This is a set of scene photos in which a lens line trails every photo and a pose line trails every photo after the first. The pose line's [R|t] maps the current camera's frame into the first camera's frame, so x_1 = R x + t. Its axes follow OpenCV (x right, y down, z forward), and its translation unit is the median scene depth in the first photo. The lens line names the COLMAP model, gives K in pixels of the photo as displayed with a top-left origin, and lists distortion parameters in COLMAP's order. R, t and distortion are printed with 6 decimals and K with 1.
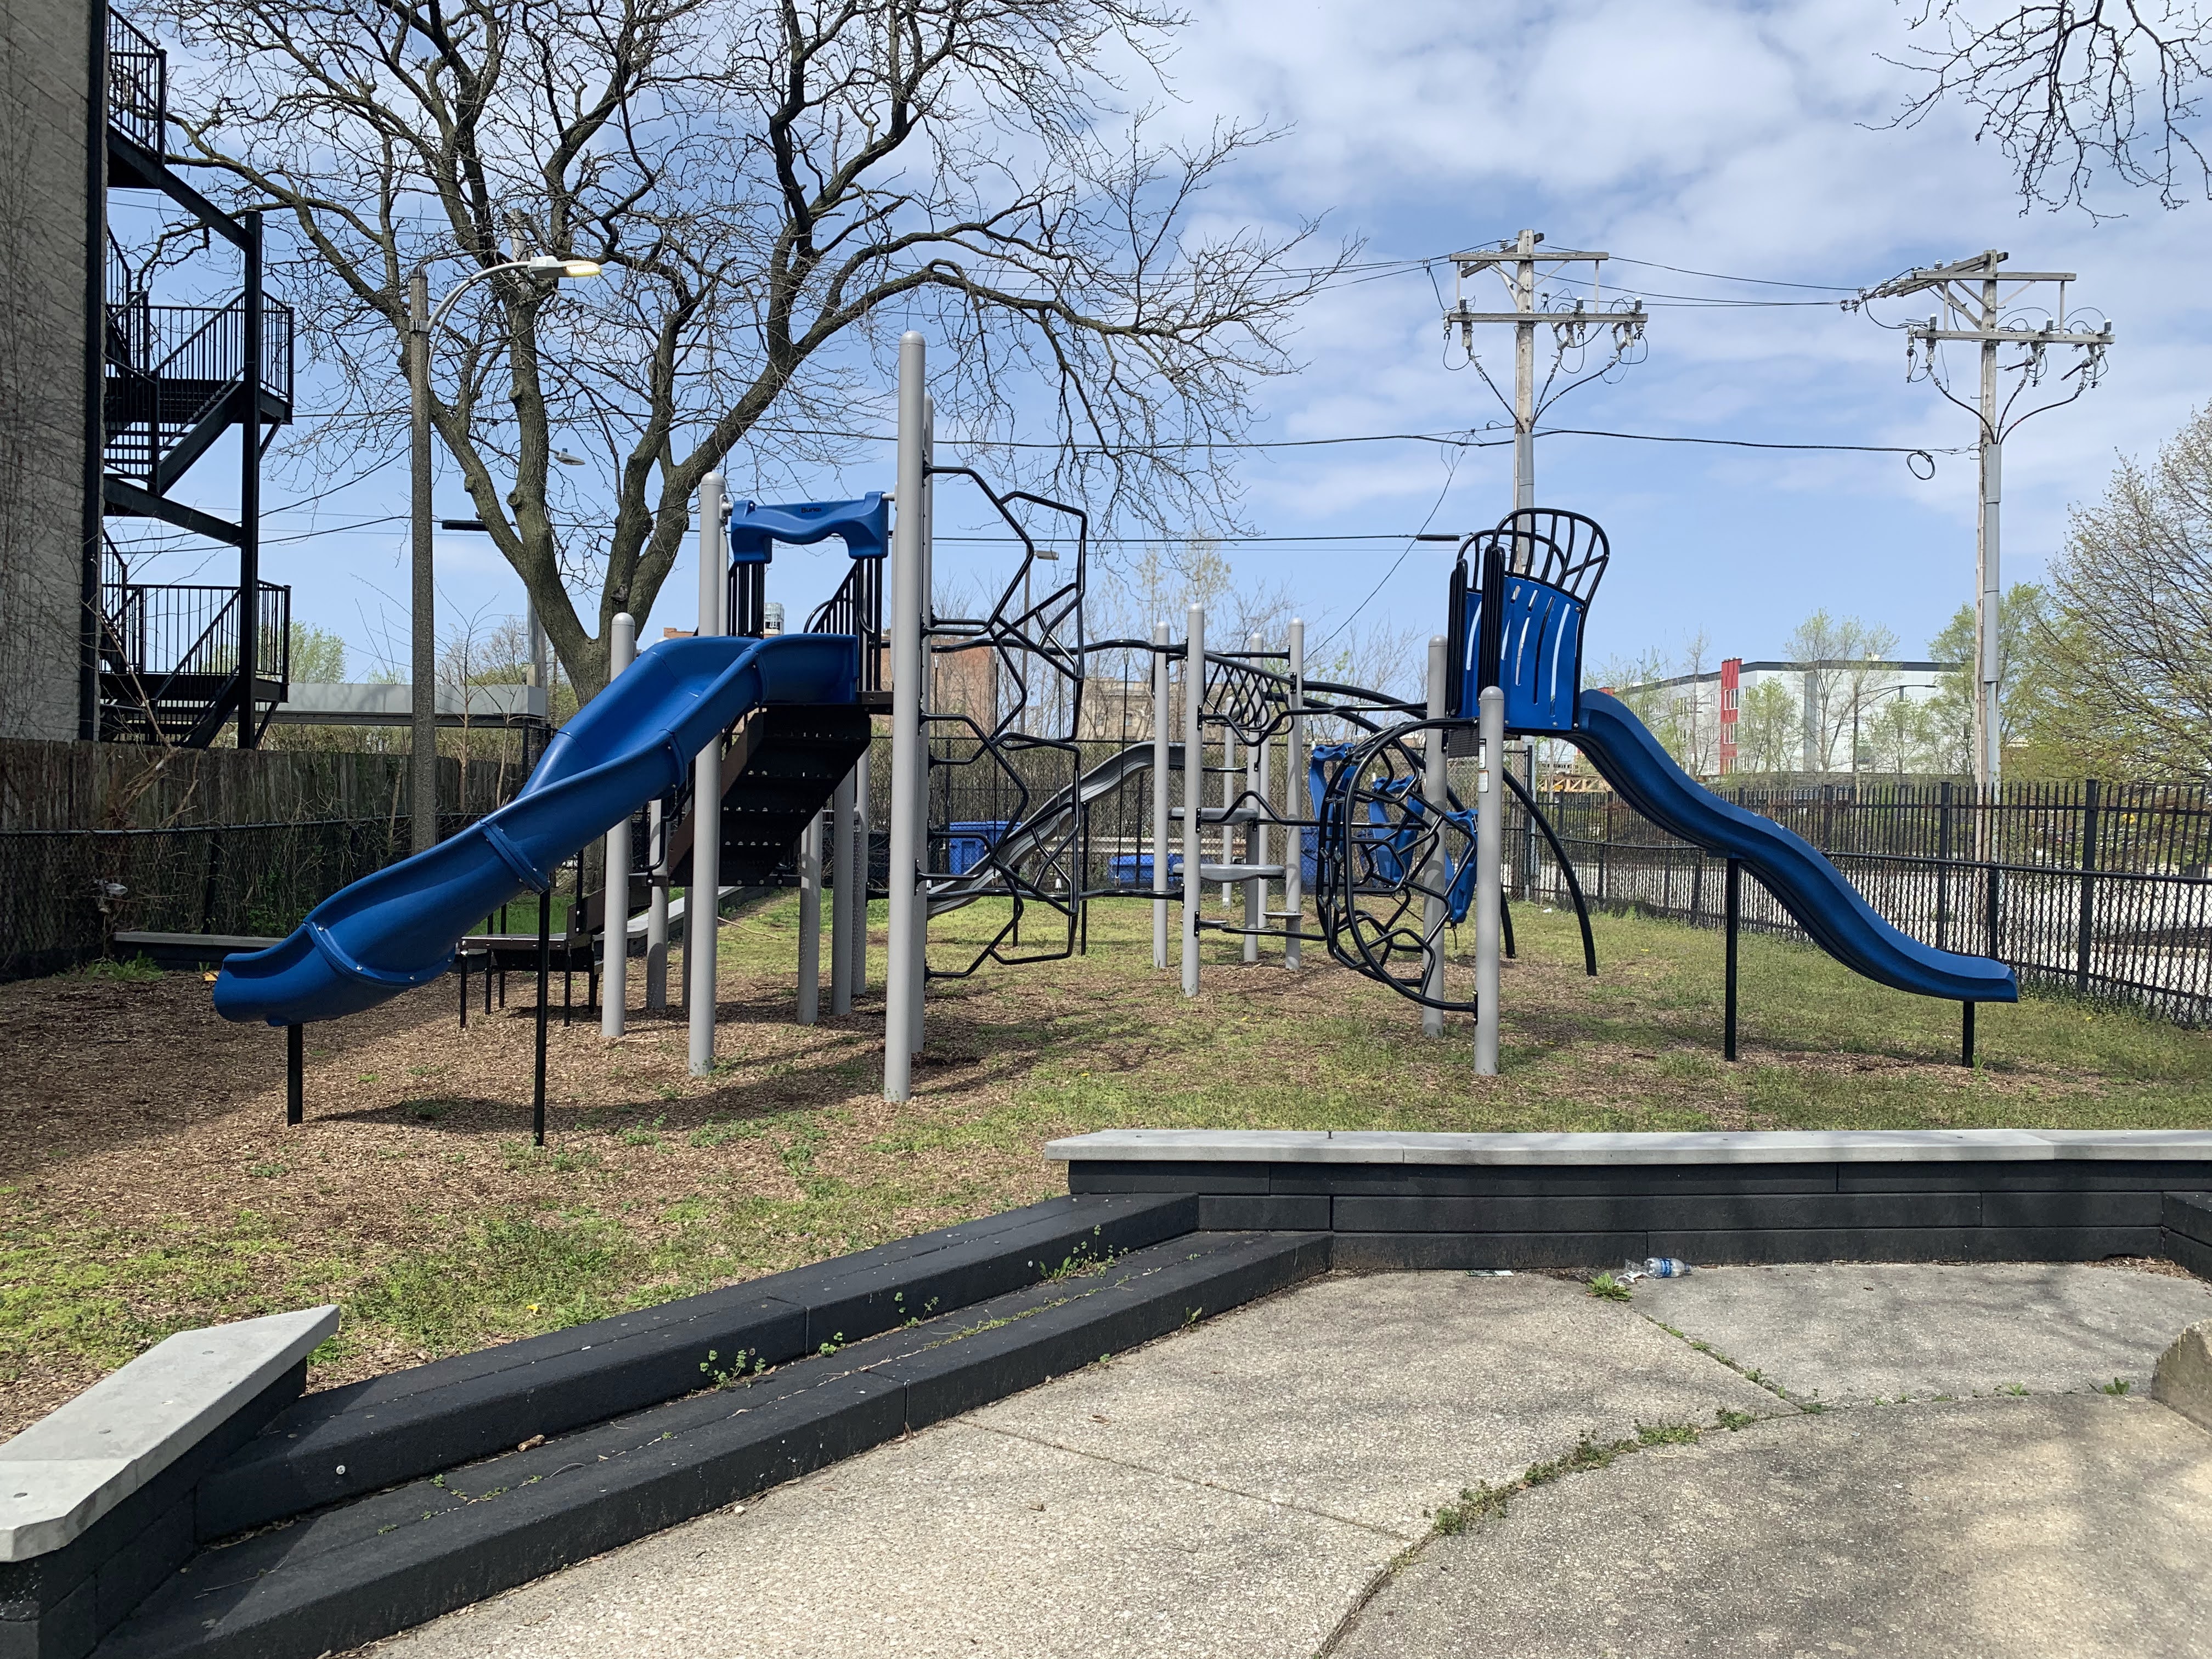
lens RADIAL K [[1681.7, 0, 1116.2], [0, 1681.7, 833.7], [0, 0, 1]] dist [0.012079, -0.003899]
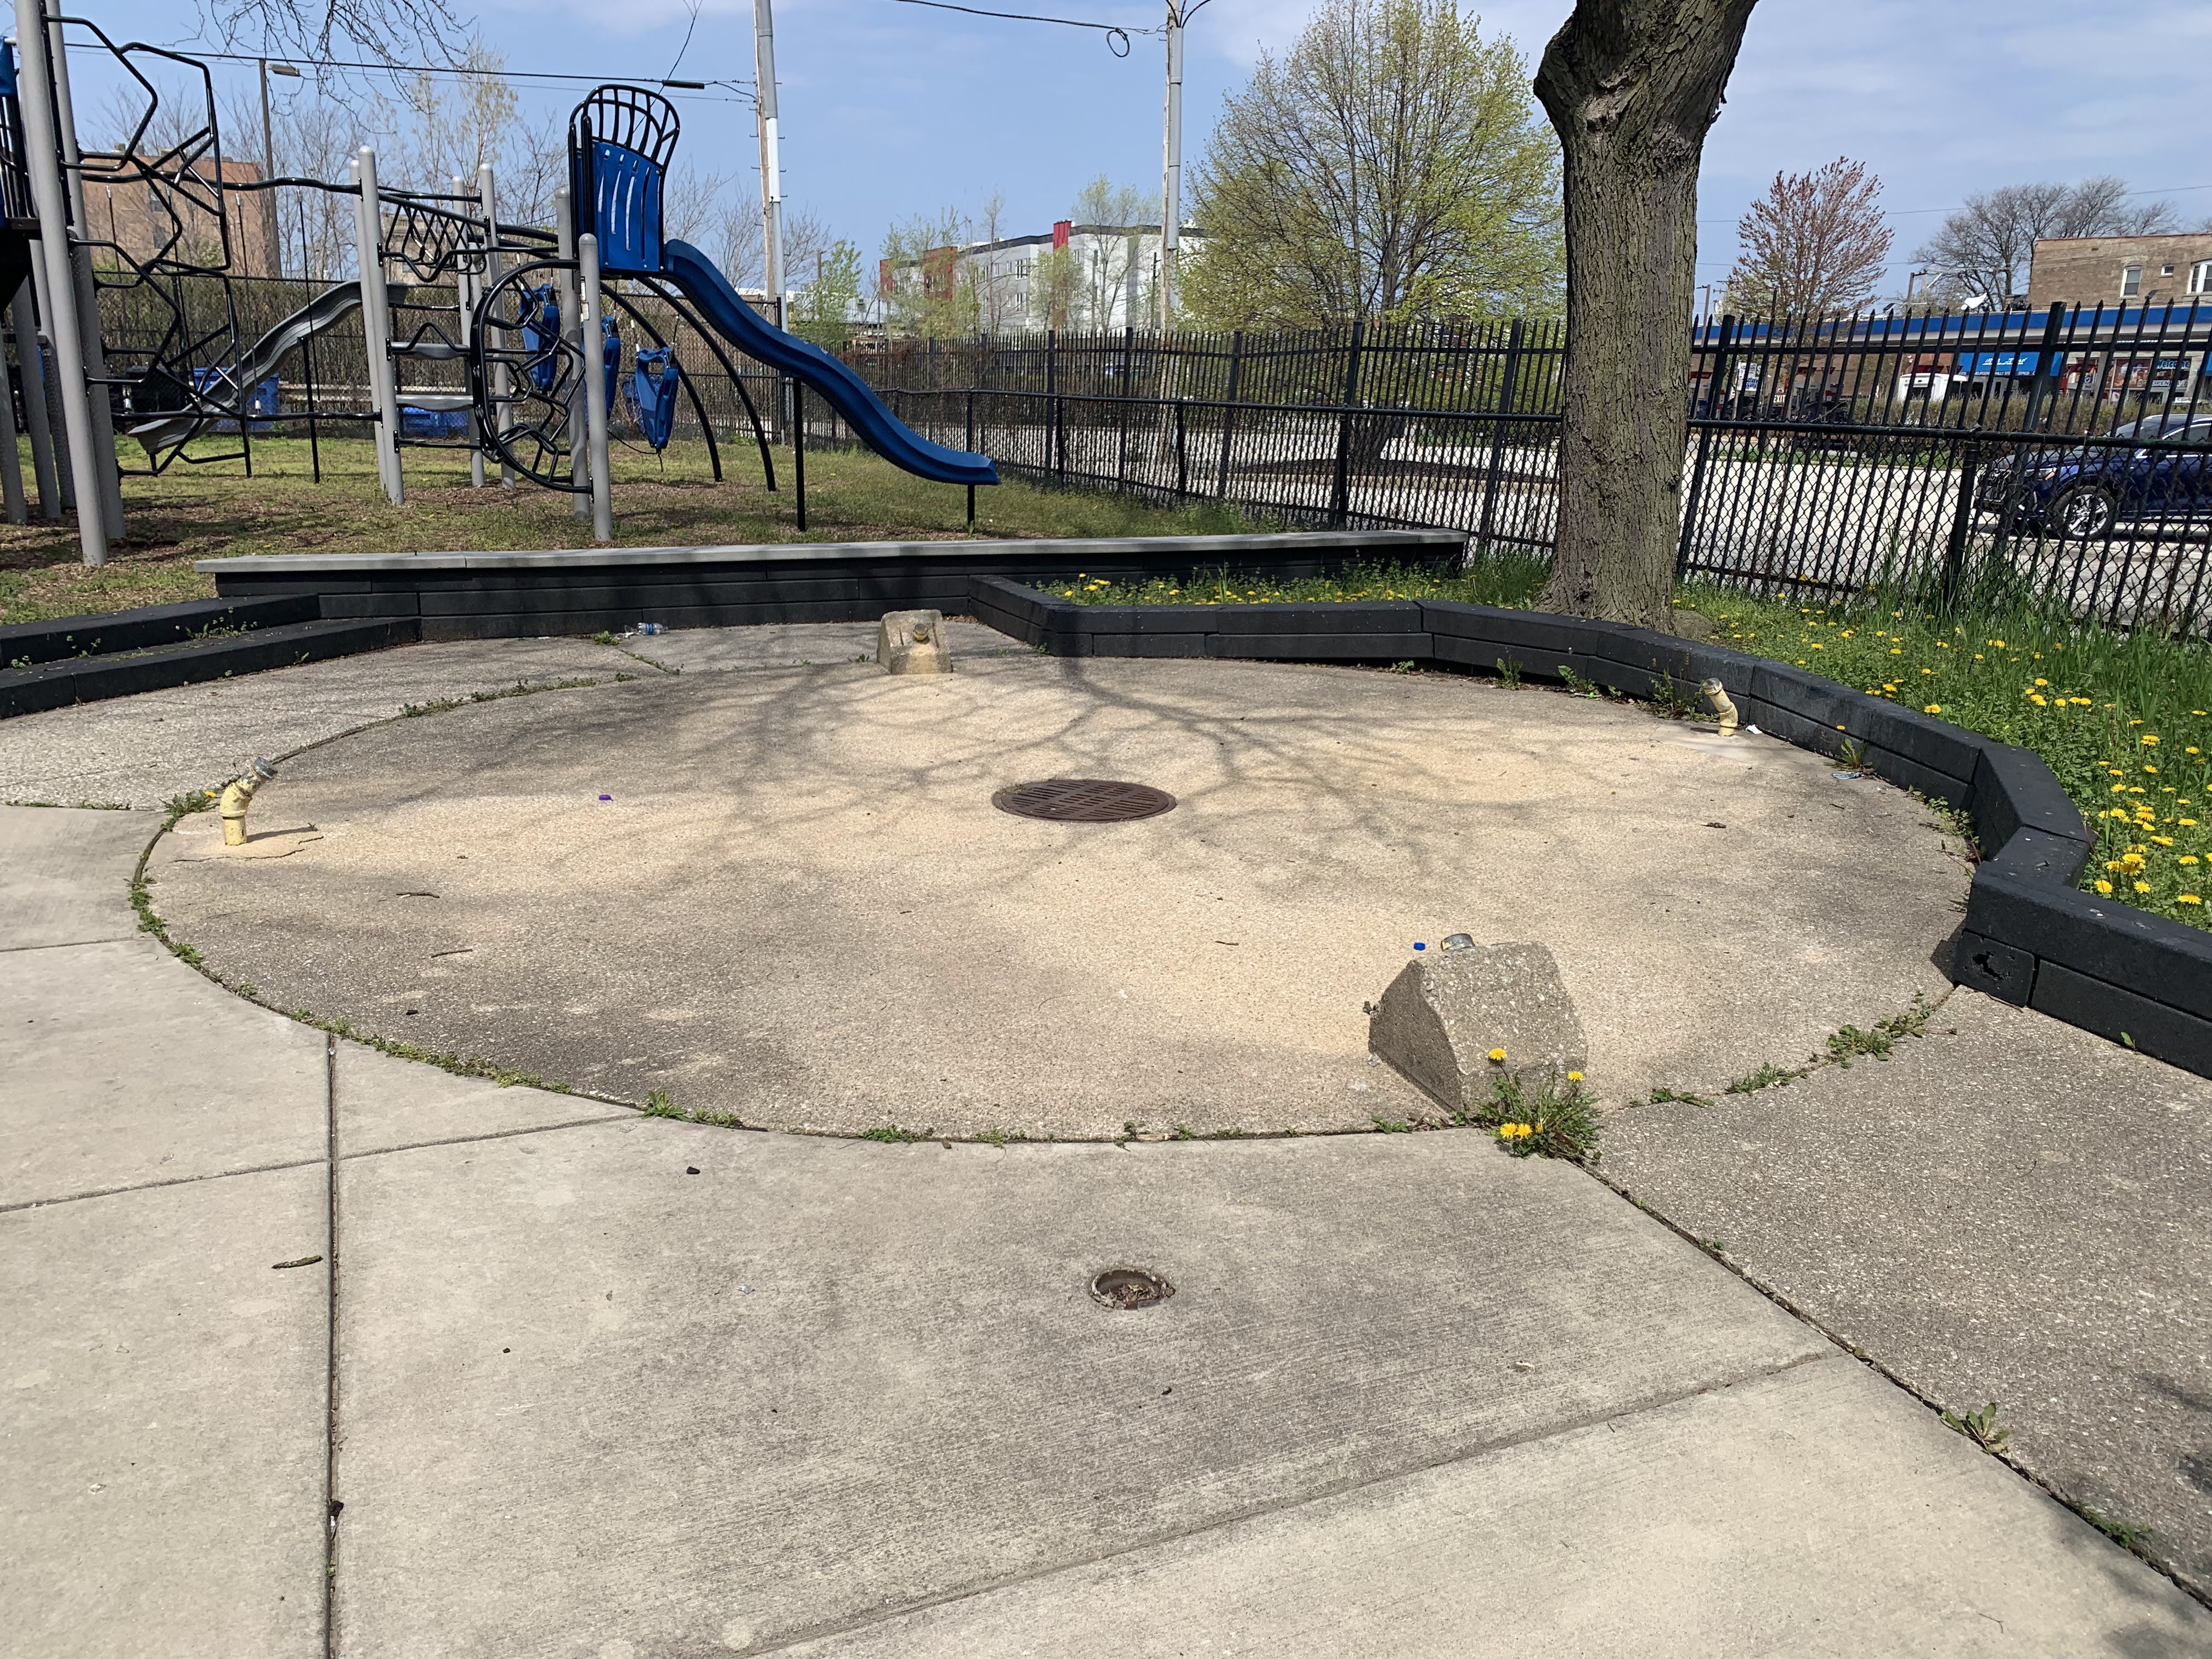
lens RADIAL K [[1683.7, 0, 1104.7], [0, 1683.7, 840.9], [0, 0, 1]] dist [0.005765, -0.002257]
pose [[0.934727, -0.088060, 0.344283, 0.123120], [-0.001921, 0.967545, 0.252693, 0.038649], [-0.355361, -0.236861, 0.904221, -0.456996]]
